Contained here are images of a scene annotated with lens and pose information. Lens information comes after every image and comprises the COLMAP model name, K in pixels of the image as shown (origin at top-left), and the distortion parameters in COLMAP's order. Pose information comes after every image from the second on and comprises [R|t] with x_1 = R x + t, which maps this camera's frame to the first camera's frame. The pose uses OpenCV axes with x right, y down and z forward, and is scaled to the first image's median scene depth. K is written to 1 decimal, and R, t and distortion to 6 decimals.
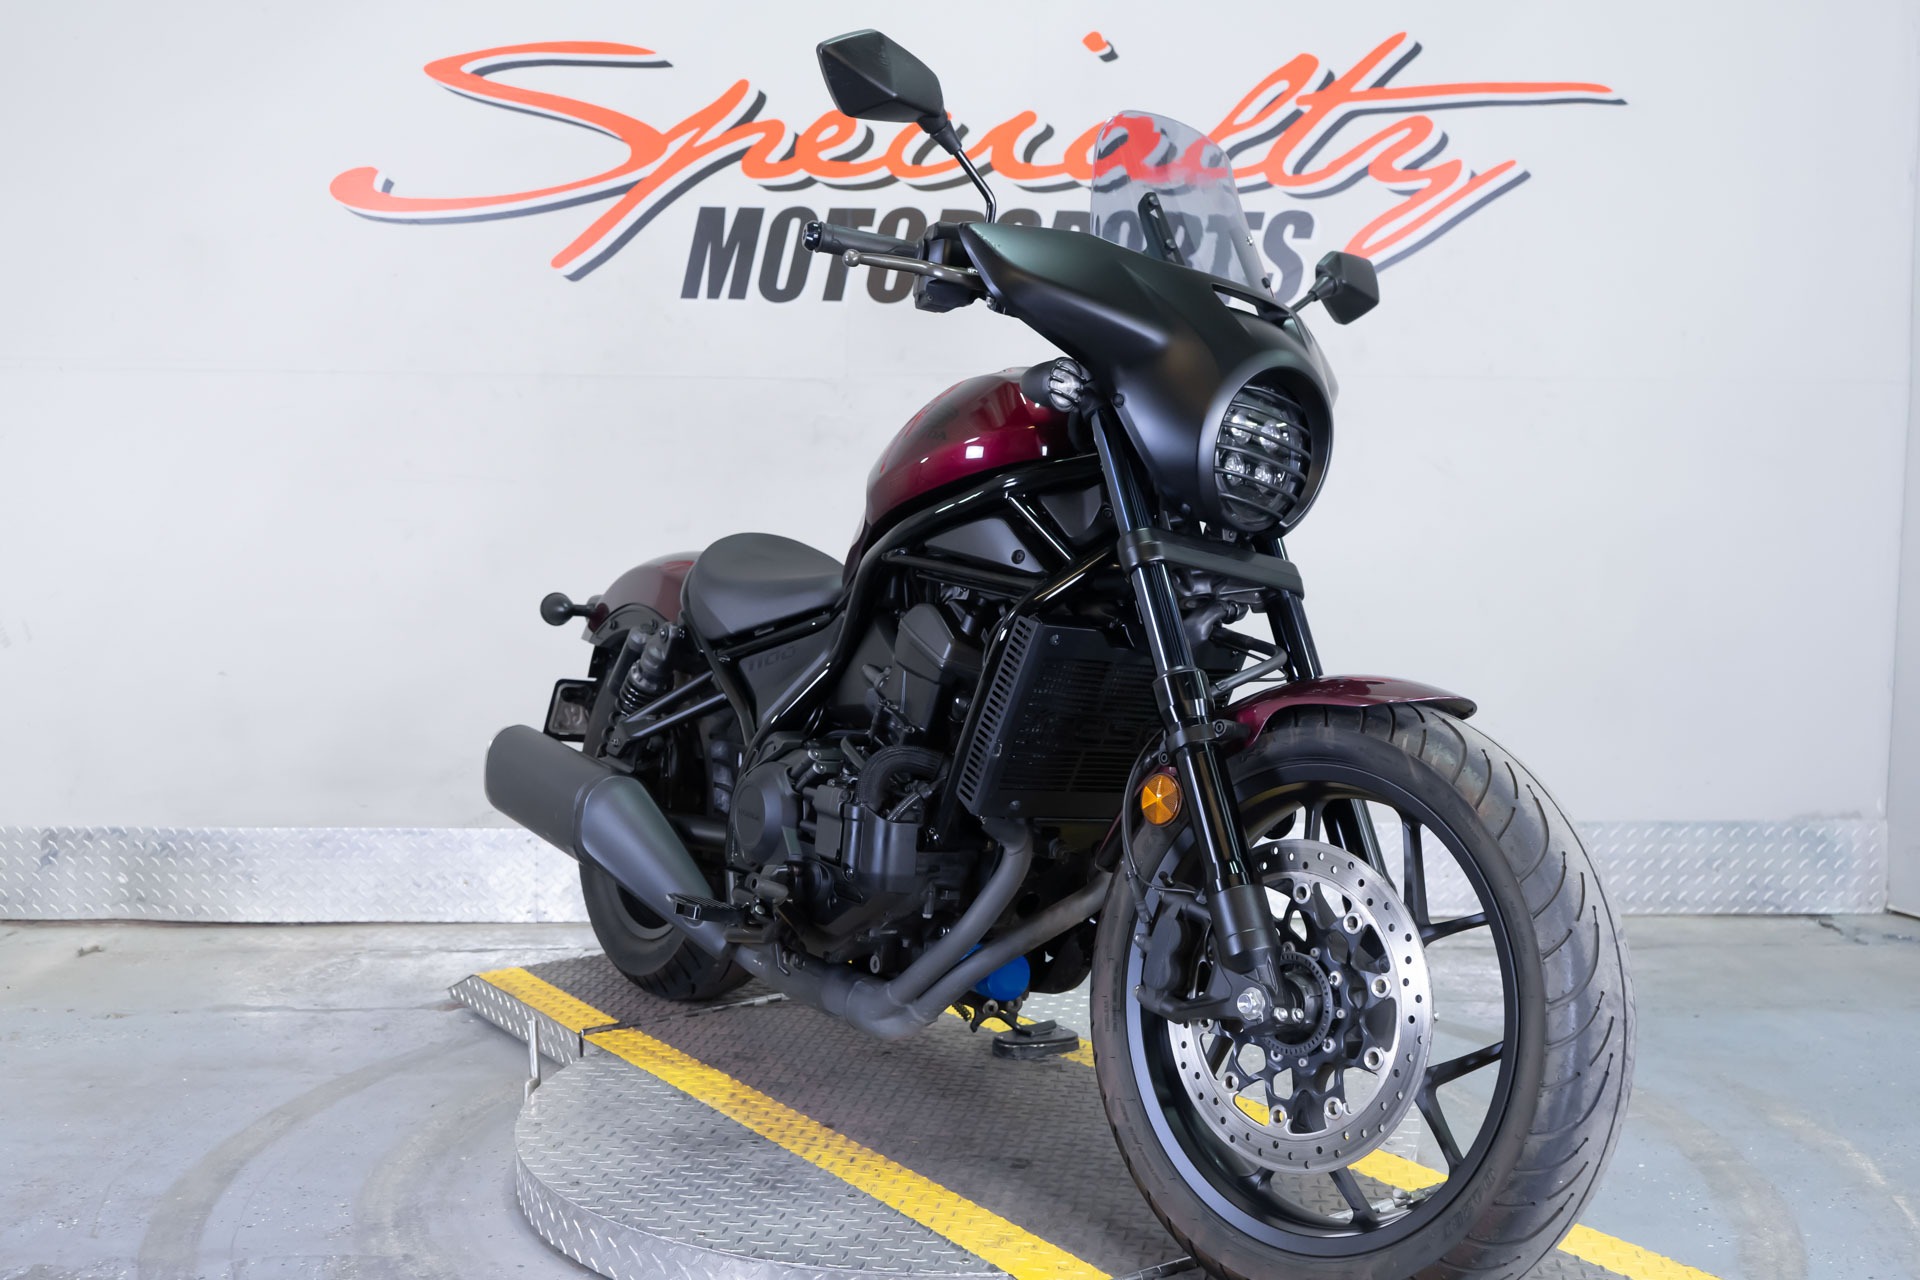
lens RADIAL K [[1762.6, 0, 977.9], [0, 1762.6, 644.7], [0, 0, 1]] dist [-0.001368, 0.000000]
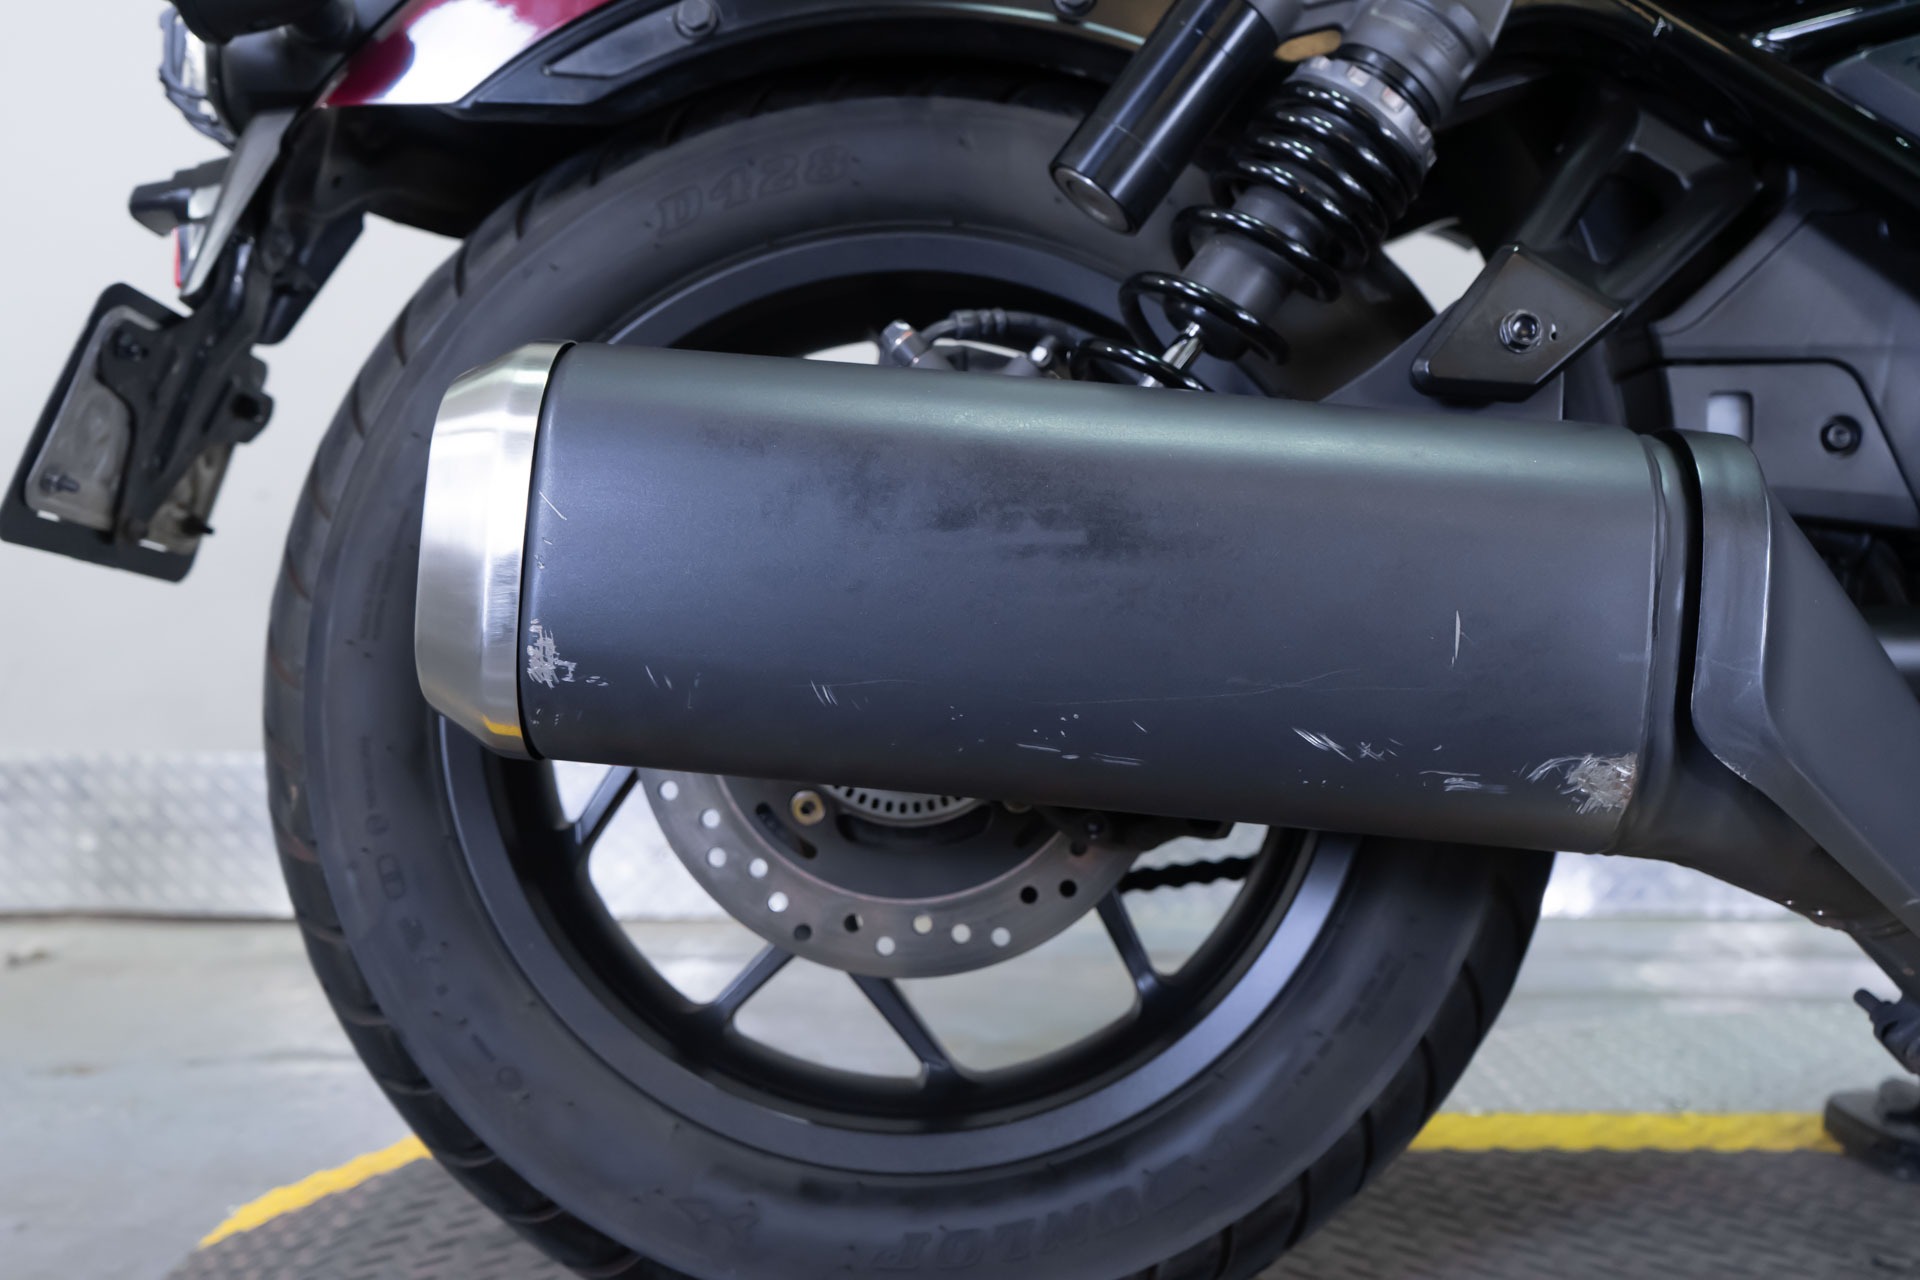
lens RADIAL K [[1762.6, 0, 979.6], [0, 1762.6, 662.0], [0, 0, 1]] dist [-0.001368, 0.000000]
pose [[0.999688, 0.008044, 0.023660, -0.201934], [-0.007345, 0.999538, -0.029486, 0.089796], [-0.023887, 0.029303, 0.999285, 0.402935]]
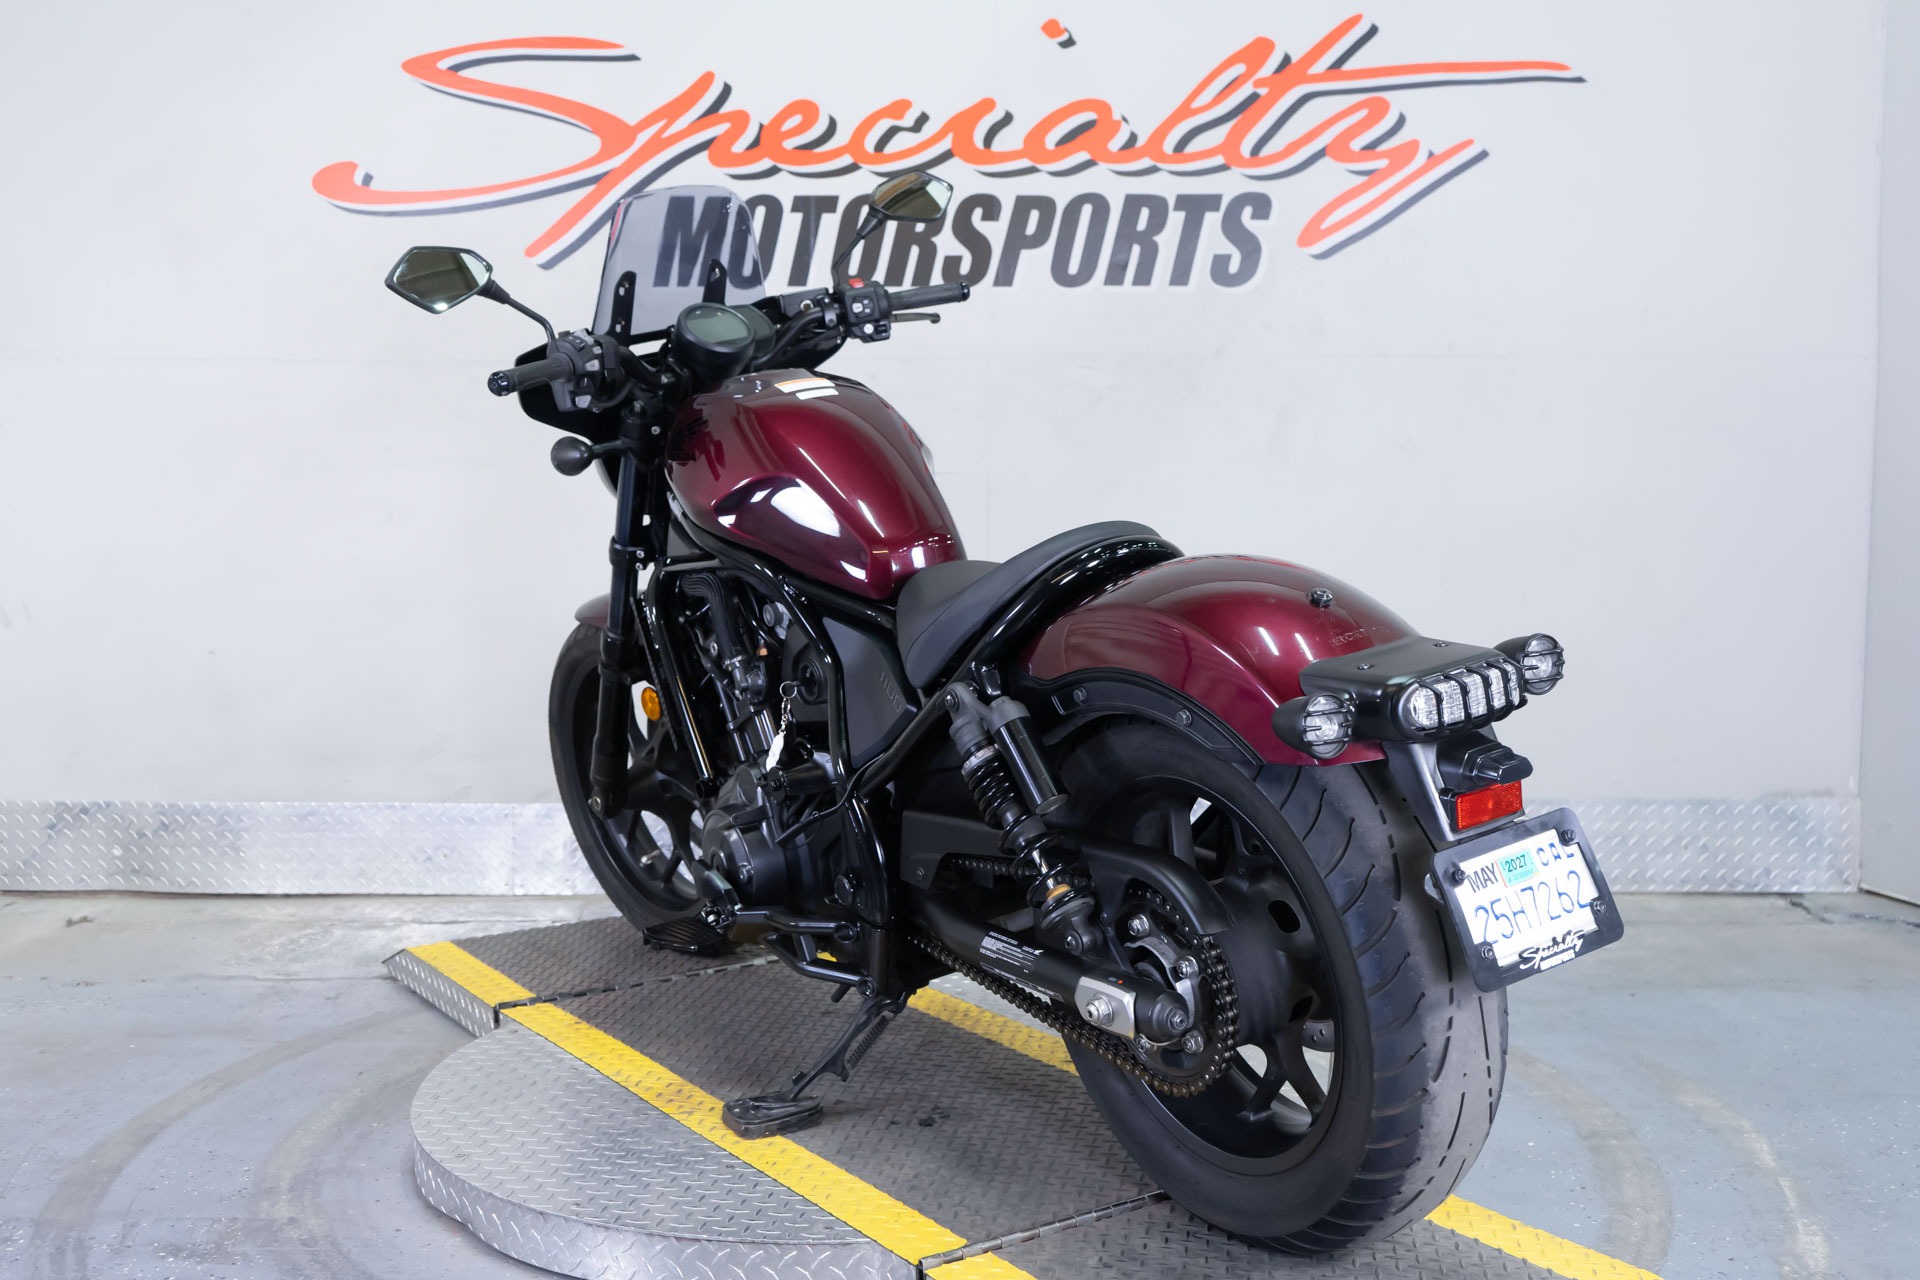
lens RADIAL K [[1742.3, 0, 962.9], [0, 1742.3, 606.1], [0, 0, 1]] dist [0.001824, 0.000000]
pose [[0.999068, -0.002807, -0.043070, 0.056661], [0.002403, 0.999953, -0.009424, -0.000314], [0.043094, 0.009312, 0.999028, -0.001841]]
